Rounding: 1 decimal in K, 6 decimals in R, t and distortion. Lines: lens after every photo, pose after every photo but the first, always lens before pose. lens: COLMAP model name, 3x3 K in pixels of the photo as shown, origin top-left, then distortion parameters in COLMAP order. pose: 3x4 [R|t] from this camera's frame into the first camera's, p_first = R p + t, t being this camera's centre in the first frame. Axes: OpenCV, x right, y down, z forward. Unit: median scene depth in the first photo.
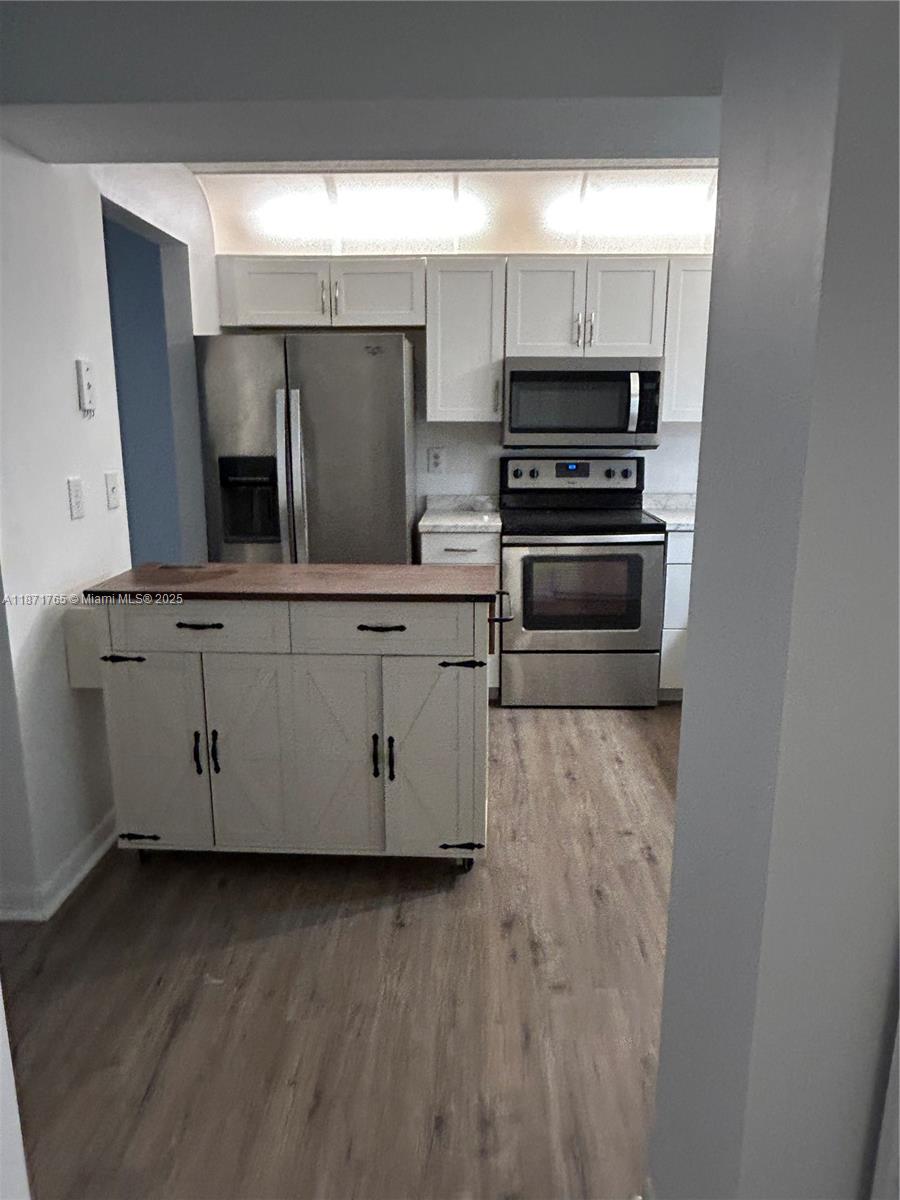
lens RADIAL K [[843.6, 0, 450.0], [0, 843.6, 600.0], [0, 0, 1]] dist [0.001564, -0.001047]
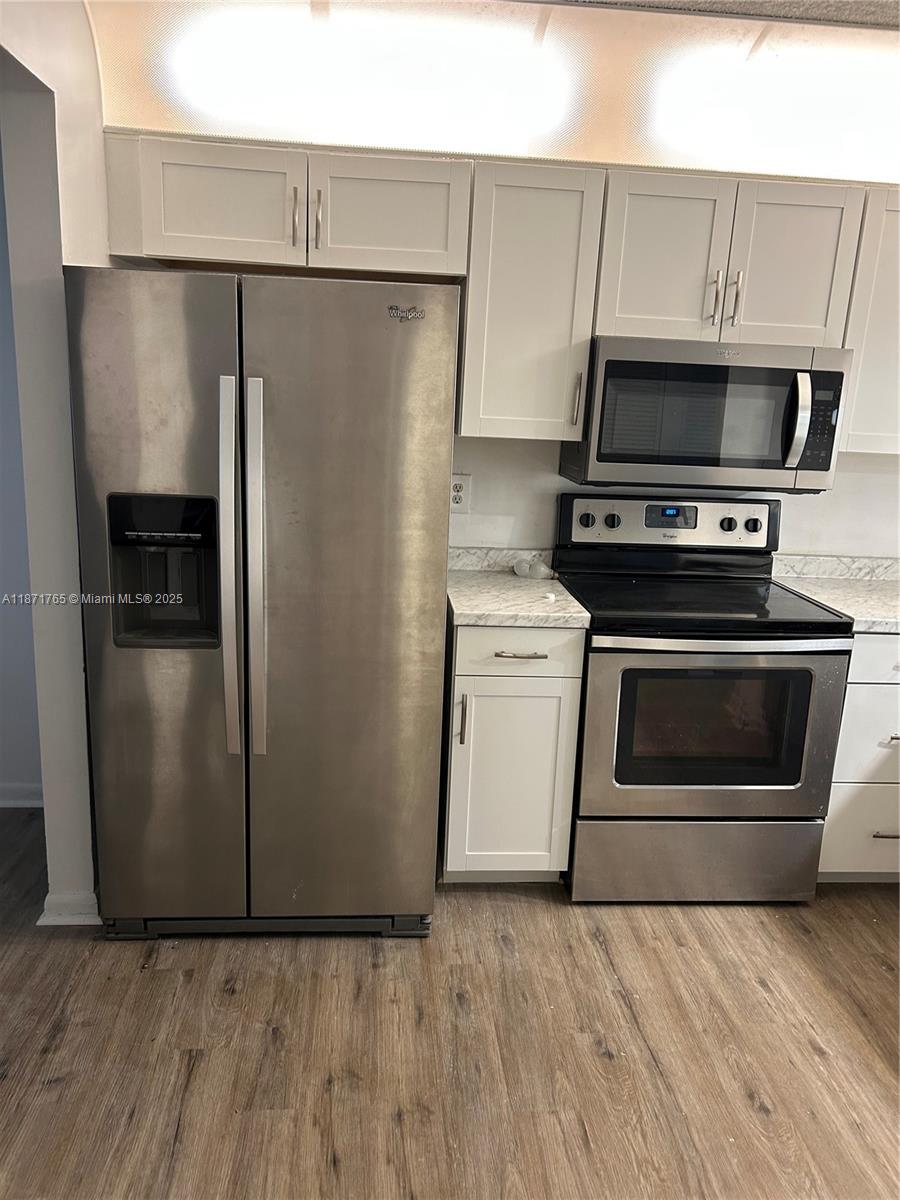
lens RADIAL K [[885.4, 0, 444.8], [0, 885.4, 602.3], [0, 0, 1]] dist [0.057066, -0.082236]
pose [[0.993458, 0.019654, 0.112491, -0.111422], [-0.021511, 0.999651, 0.015312, -0.103757], [-0.112151, -0.017632, 0.993535, 0.370888]]
